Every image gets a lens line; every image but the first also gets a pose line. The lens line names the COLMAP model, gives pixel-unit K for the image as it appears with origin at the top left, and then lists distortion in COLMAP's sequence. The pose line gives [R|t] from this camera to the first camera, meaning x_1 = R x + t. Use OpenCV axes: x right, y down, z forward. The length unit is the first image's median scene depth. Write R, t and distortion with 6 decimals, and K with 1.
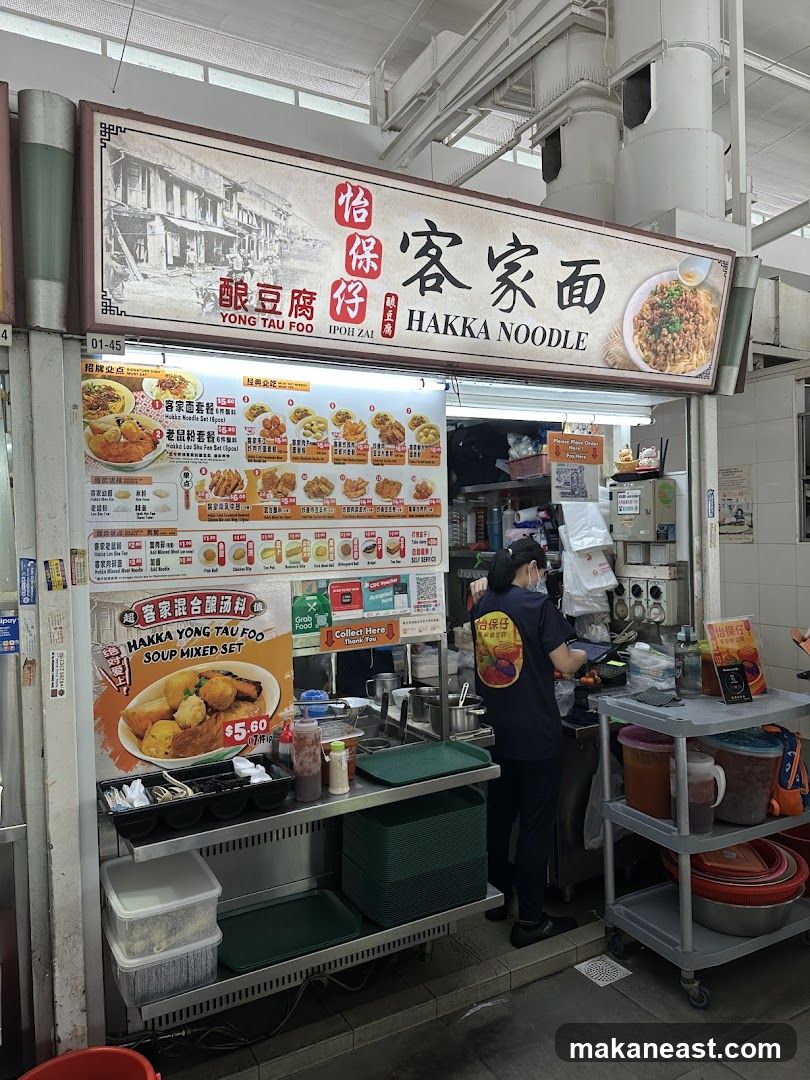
lens RADIAL K [[767.9, 0, 423.2], [0, 767.9, 549.9], [0, 0, 1]] dist [0.066500, -0.074349]
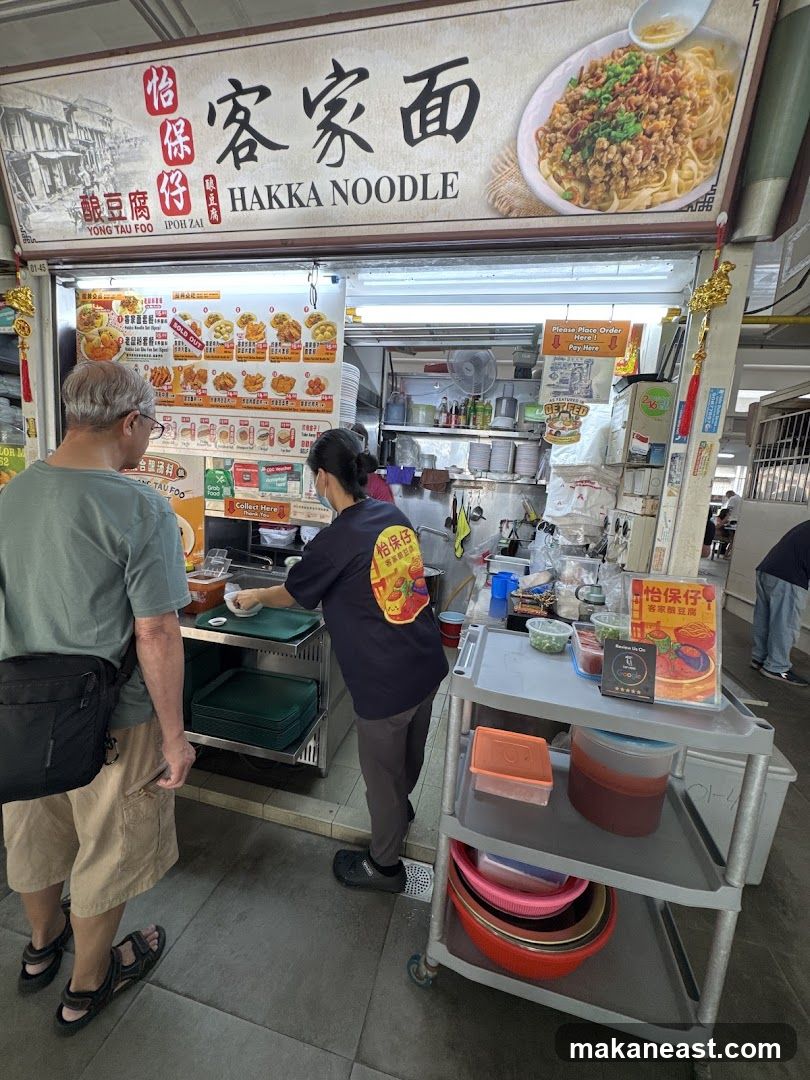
lens RADIAL K [[439.7, 0, 409.8], [0, 439.7, 544.3], [0, 0, 1]] dist [-0.006316, 0.001677]
pose [[0.729024, 0.183080, -0.659549, 0.622731], [-0.111325, 0.982450, 0.149660, 0.038256], [0.675374, -0.035682, 0.736612, 0.712773]]
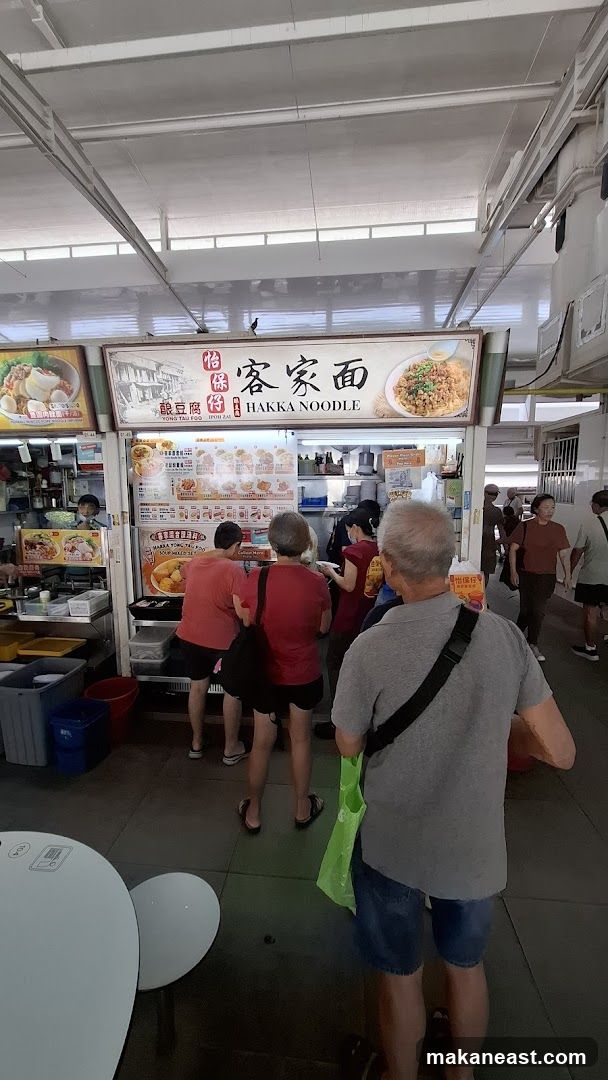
lens RADIAL K [[443.7, 0, 308.4], [0, 443.7, 544.5], [0, 0, 1]] dist [-0.003955, 0.001127]
pose [[0.814731, 0.103856, -0.570462, 0.839208], [-0.032814, 0.990510, 0.133464, -0.096948], [0.578910, -0.090018, 0.810407, 0.088068]]
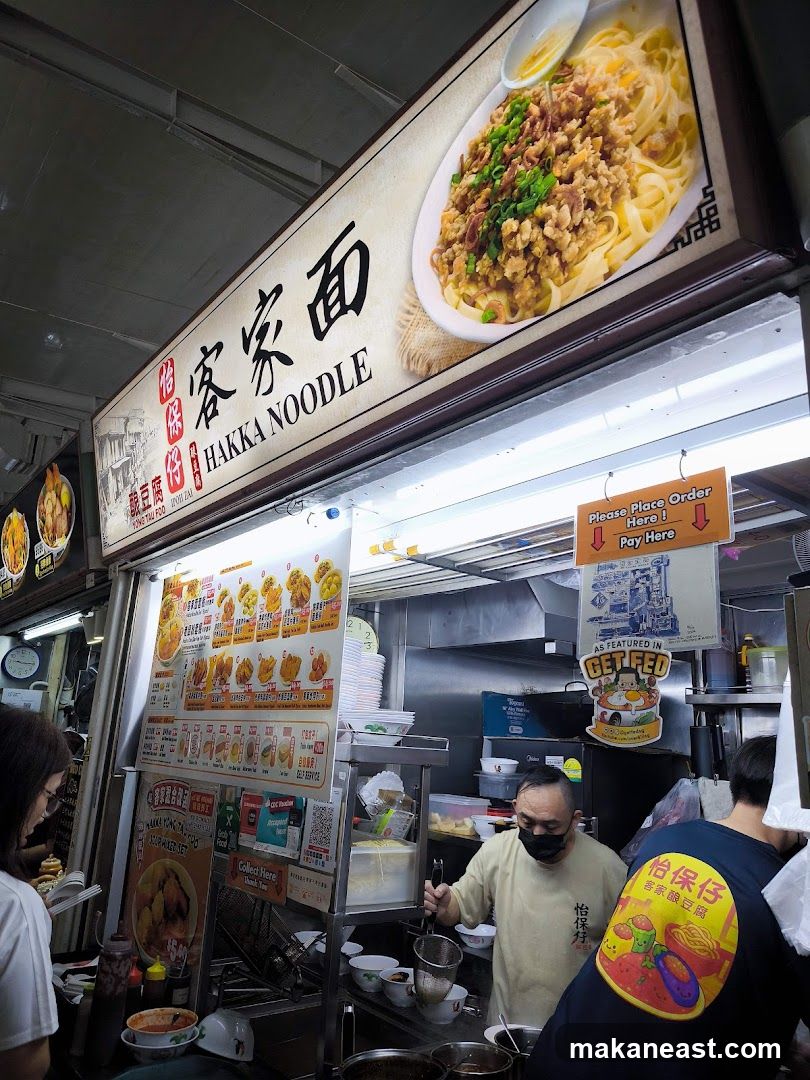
lens RADIAL K [[767.9, 0, 398.8], [0, 767.9, 532.9], [0, 0, 1]] dist [0.066500, -0.074349]
pose [[0.126079, -0.229433, -0.965124, 0.792021], [-0.078522, 0.967527, -0.240262, -0.039608], [0.988908, 0.106075, 0.103969, 1.124577]]
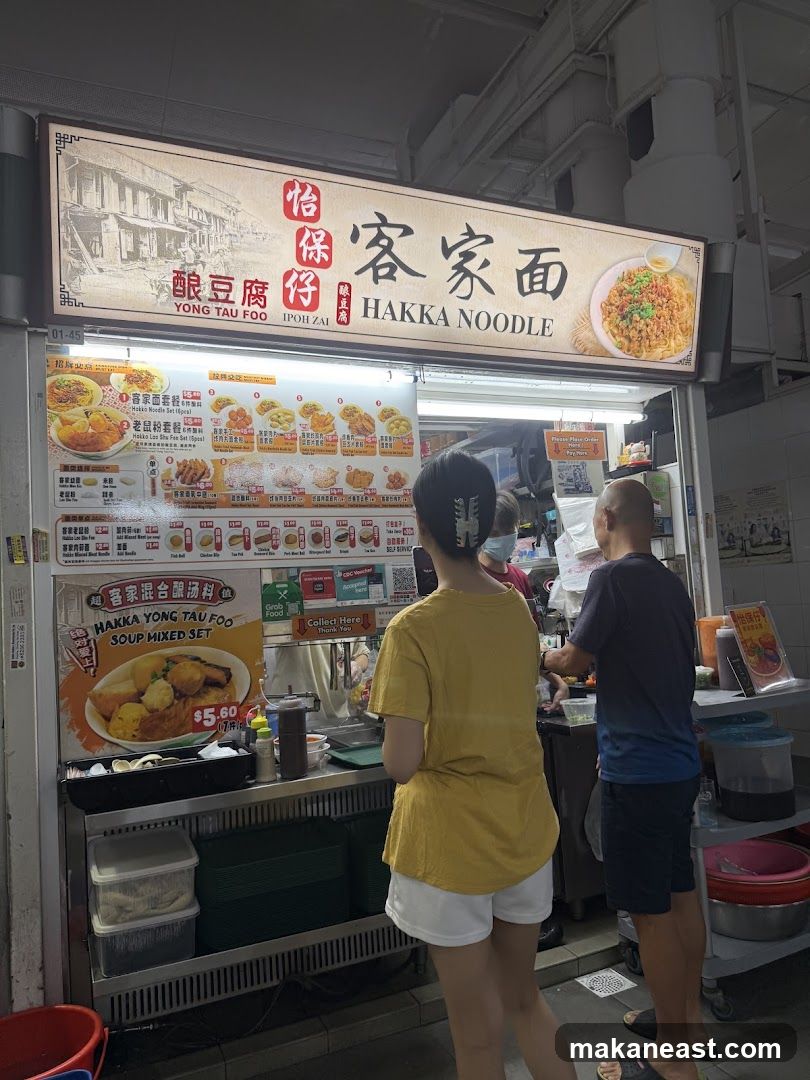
lens RADIAL K [[767.9, 0, 414.9], [0, 767.9, 547.7], [0, 0, 1]] dist [0.066500, -0.074349]
pose [[0.994824, -0.040784, -0.093065, 0.132162], [0.032052, 0.995107, -0.093462, 0.120048], [0.096421, 0.089996, 0.991264, 0.010457]]
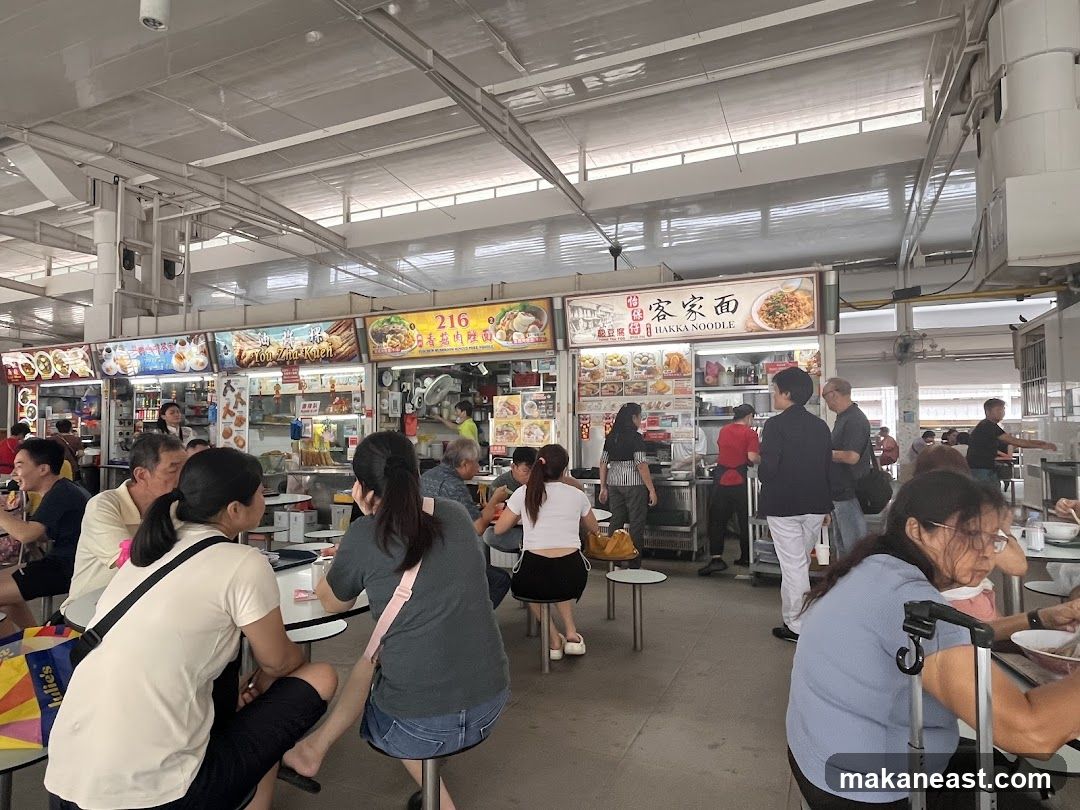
lens RADIAL K [[678.3, 0, 532.1], [0, 678.3, 404.5], [0, 0, 1]] dist [0.009872, -0.001400]
pose [[0.581474, -0.011193, -0.813488, 1.897369], [-0.030870, 0.998882, -0.035810, 0.112200], [0.812979, 0.045935, 0.580479, -0.964985]]
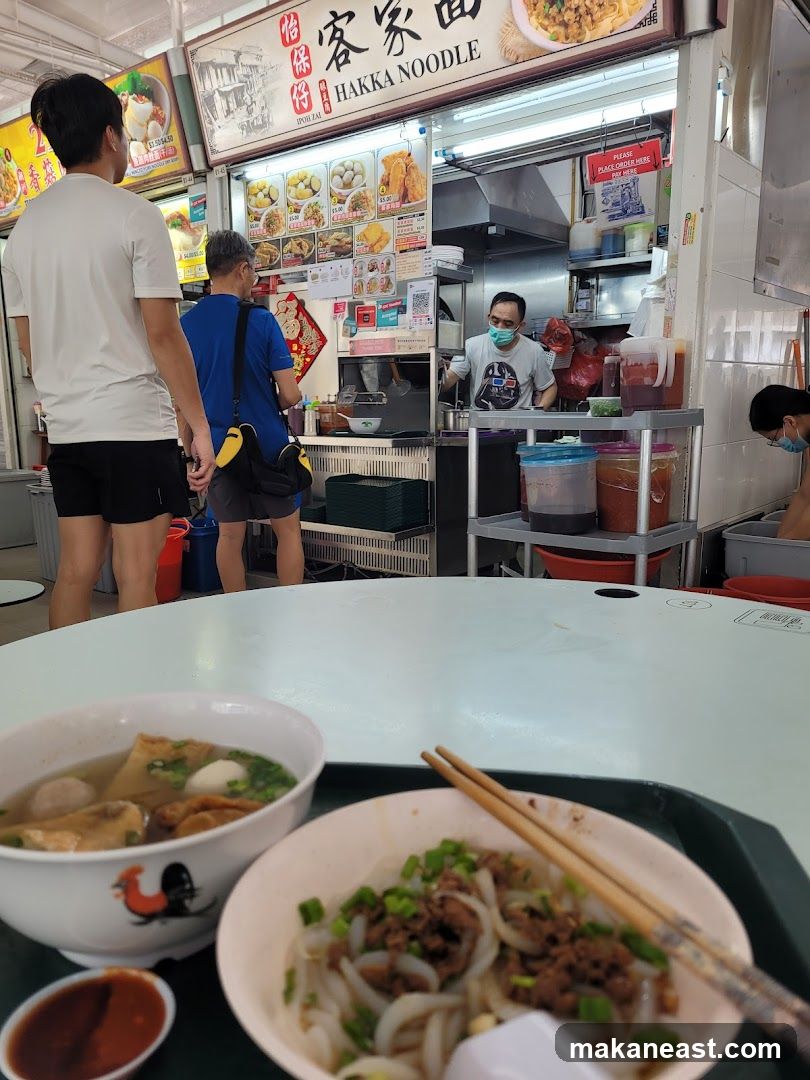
lens RADIAL K [[843.1, 0, 412.3], [0, 843.1, 546.4], [0, 0, 1]] dist [0.042178, -0.027626]
pose [[0.357754, 0.185377, -0.915231, 1.548798], [-0.023056, 0.981552, 0.189798, 0.195842], [0.933531, -0.046800, 0.355428, 0.551823]]
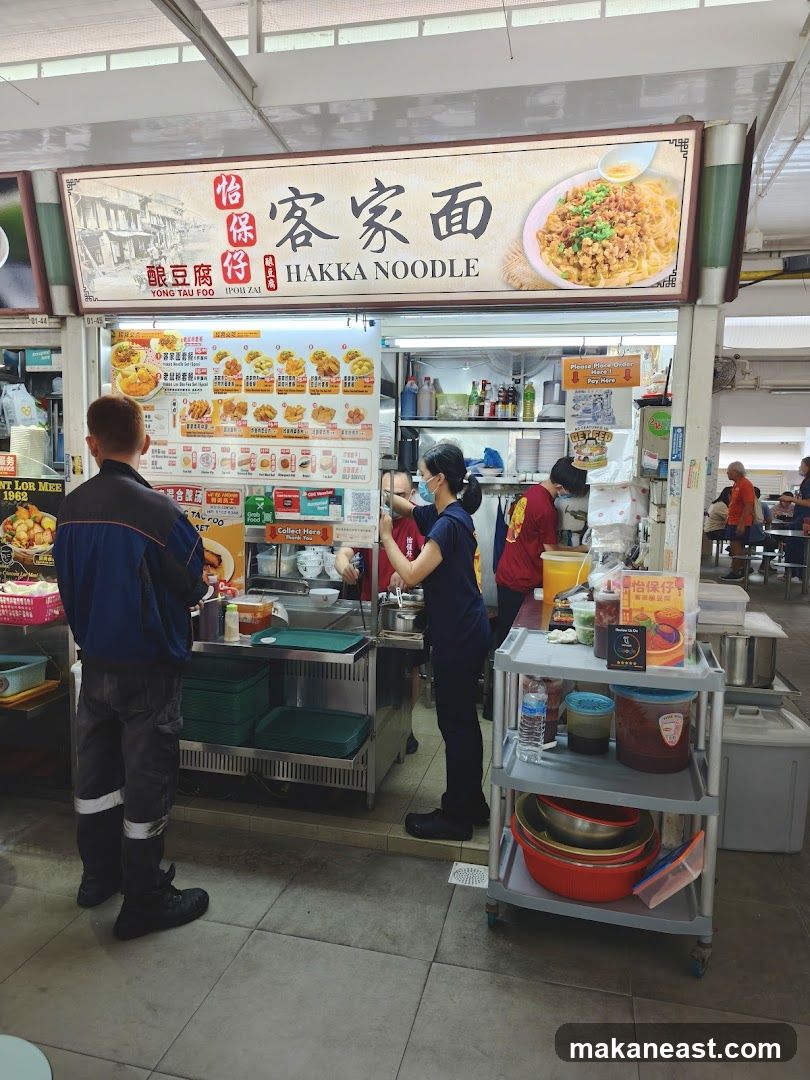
lens RADIAL K [[767.9, 0, 415.4], [0, 767.9, 541.7], [0, 0, 1]] dist [0.066500, -0.074349]
pose [[0.728025, 0.114575, -0.675909, 0.999053], [-0.062599, 0.992927, 0.100888, -0.014832], [0.682687, -0.031138, 0.730047, 0.233526]]
